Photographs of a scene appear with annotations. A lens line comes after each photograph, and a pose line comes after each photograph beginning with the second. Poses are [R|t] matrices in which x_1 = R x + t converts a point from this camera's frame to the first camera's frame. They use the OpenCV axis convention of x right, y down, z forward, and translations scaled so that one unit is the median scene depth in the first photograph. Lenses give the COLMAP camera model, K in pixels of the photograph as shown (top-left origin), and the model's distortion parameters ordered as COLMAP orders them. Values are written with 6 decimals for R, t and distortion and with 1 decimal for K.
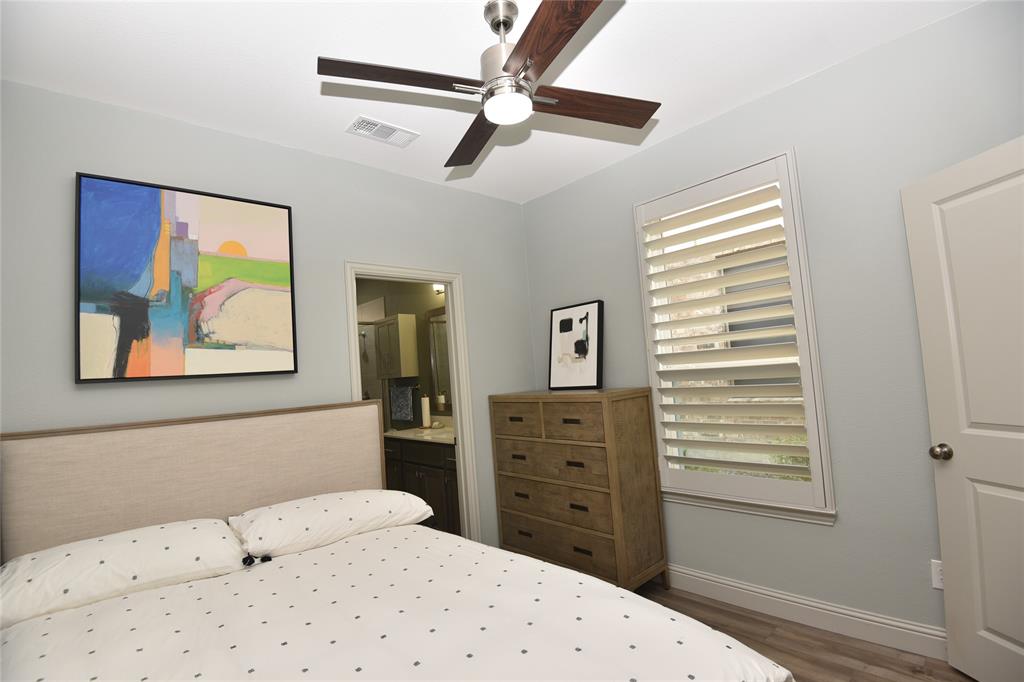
lens RADIAL K [[479.6, 0, 510.5], [0, 479.6, 344.0], [0, 0, 1]] dist [-0.001933, -0.029492]
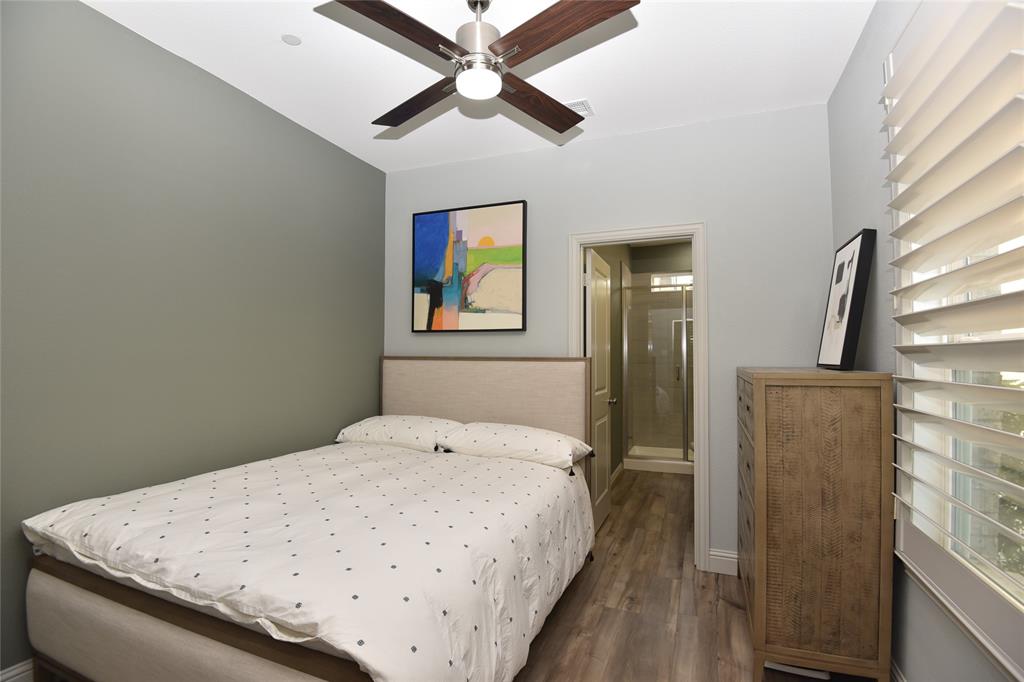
lens RADIAL K [[479.6, 0, 510.5], [0, 479.6, 344.0], [0, 0, 1]] dist [-0.001933, -0.029492]
pose [[0.435722, 0.052714, -0.898536, 0.790406], [0.019976, 0.997471, 0.068204, 0.007848], [0.899860, -0.047667, 0.433567, 0.453561]]
